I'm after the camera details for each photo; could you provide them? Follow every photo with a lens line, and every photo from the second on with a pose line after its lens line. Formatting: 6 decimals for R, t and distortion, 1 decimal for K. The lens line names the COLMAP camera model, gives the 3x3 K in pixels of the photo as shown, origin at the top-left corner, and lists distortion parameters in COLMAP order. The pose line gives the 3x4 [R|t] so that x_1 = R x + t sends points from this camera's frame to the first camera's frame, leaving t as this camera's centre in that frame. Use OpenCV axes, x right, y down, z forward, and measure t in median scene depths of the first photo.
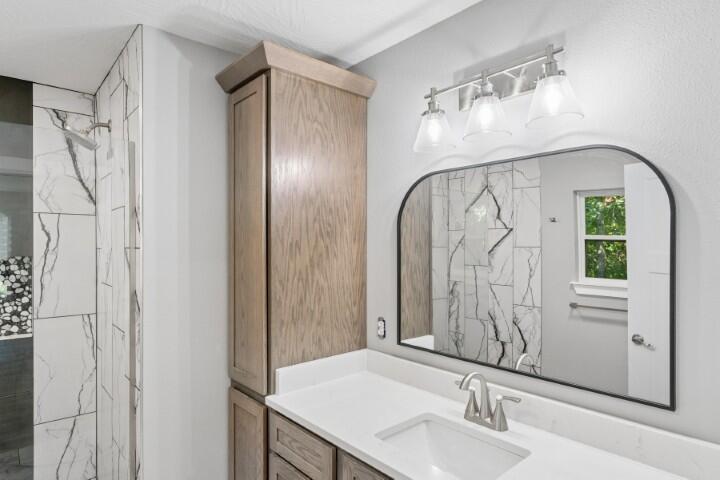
lens RADIAL K [[410.4, 0, 360.0], [0, 410.4, 240.0], [0, 0, 1]] dist [0.001267, 0.000244]
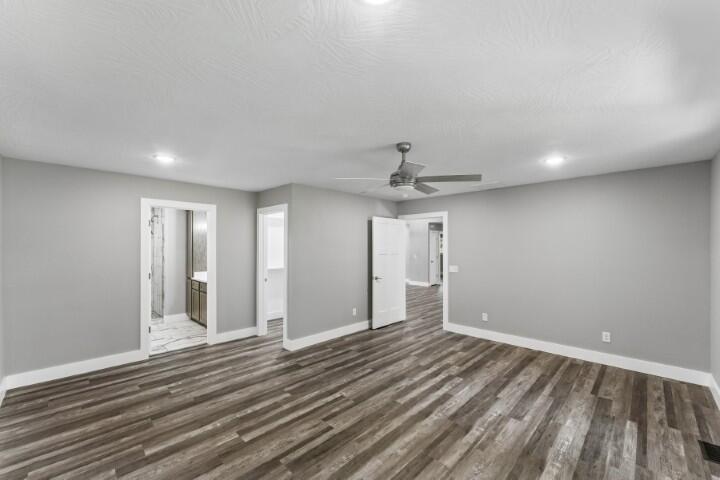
lens RADIAL K [[292.3, 0, 360.0], [0, 292.3, 240.0], [0, 0, 1]] dist [0.001008, 0.000213]
pose [[0.997200, 0.002739, 0.074729, 1.418746], [-0.002229, 0.999974, -0.006901, -0.041635], [-0.074746, 0.006715, 0.997180, -2.457035]]
